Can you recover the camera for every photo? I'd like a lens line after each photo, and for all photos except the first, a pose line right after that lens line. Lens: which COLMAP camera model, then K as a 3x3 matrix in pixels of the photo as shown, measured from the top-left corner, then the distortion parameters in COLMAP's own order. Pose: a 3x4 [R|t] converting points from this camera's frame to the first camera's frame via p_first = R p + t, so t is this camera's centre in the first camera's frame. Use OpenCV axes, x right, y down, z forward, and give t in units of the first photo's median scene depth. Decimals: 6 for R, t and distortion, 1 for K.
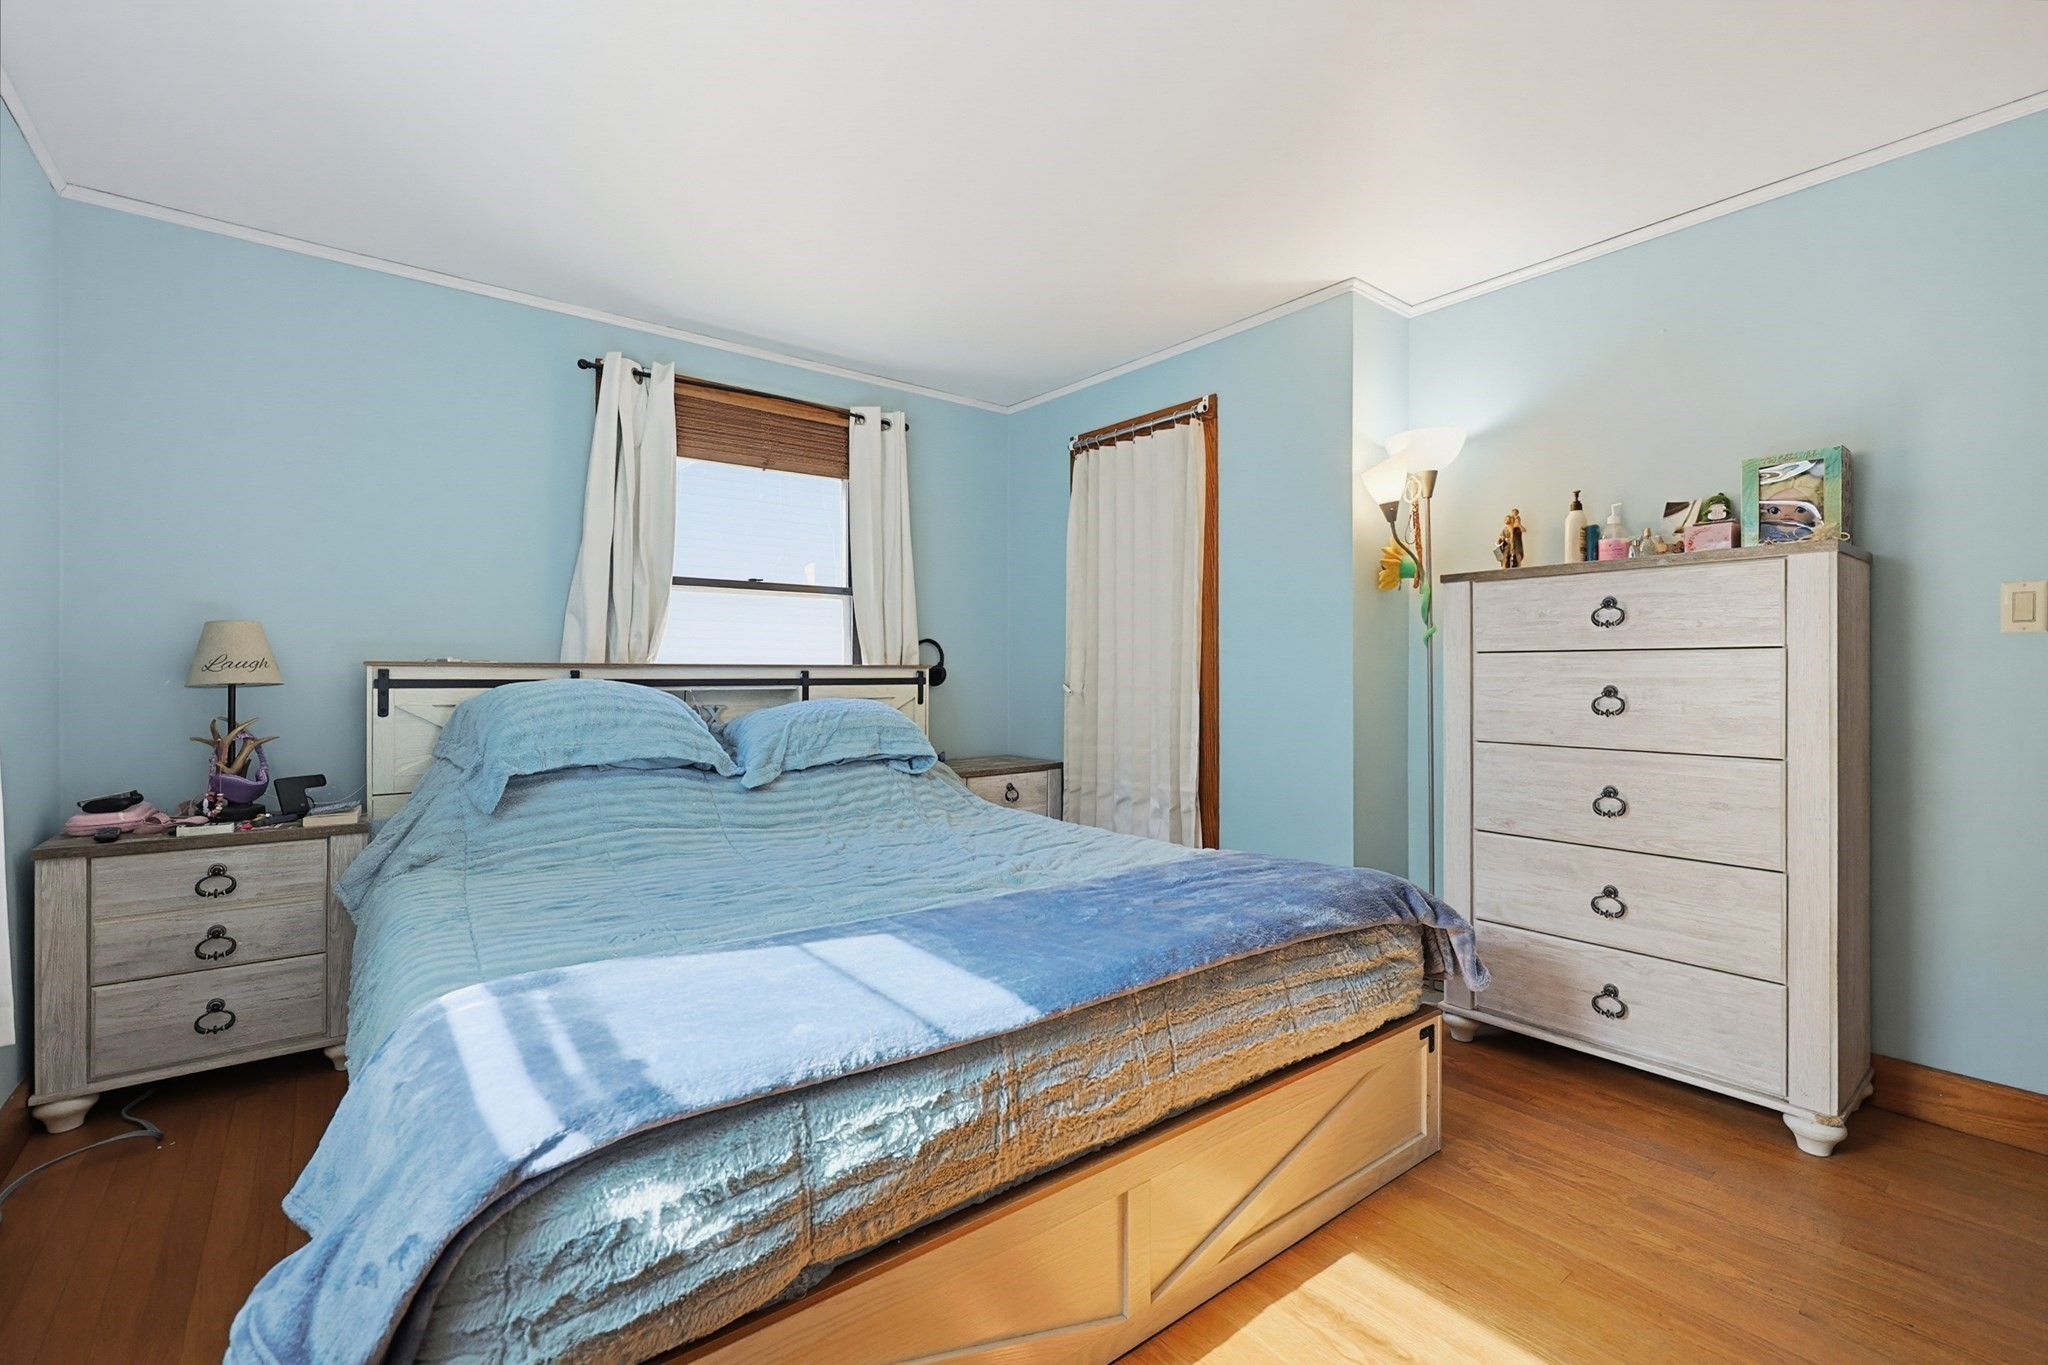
lens RADIAL K [[890.1, 0, 1017.2], [0, 890.1, 672.3], [0, 0, 1]] dist [0.004220, -0.001341]
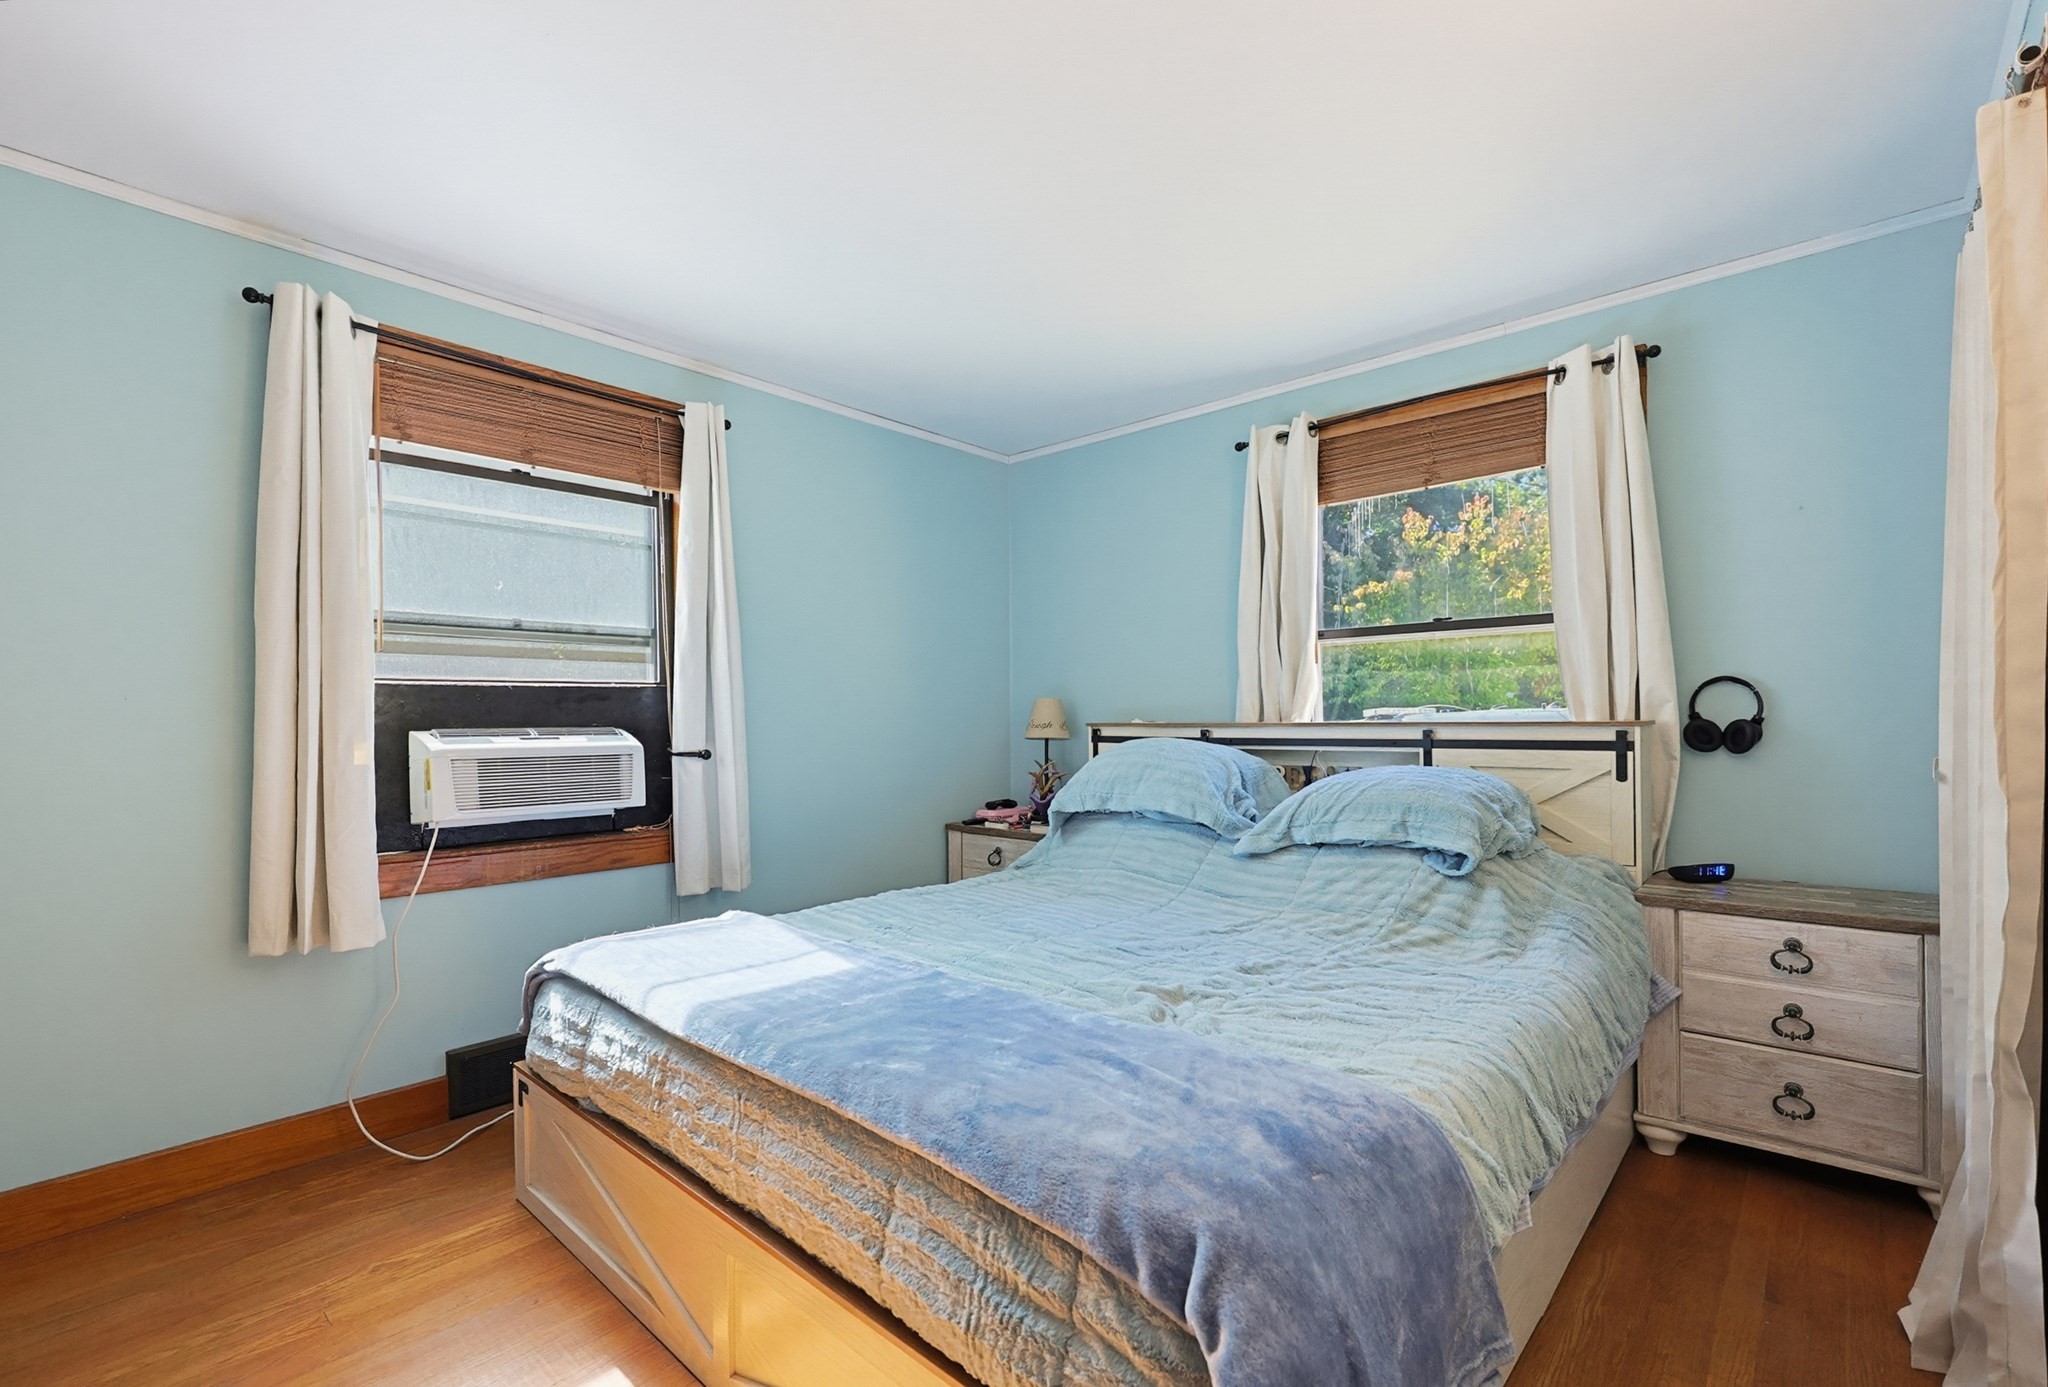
lens RADIAL K [[917.5, 0, 1003.9], [0, 917.5, 714.7], [0, 0, 1]] dist [-0.001202, -0.000049]
pose [[0.152000, -0.008526, -0.988344, 0.563367], [0.008115, 0.999940, -0.007378, -0.013211], [0.988347, -0.006899, 0.152060, 0.532521]]
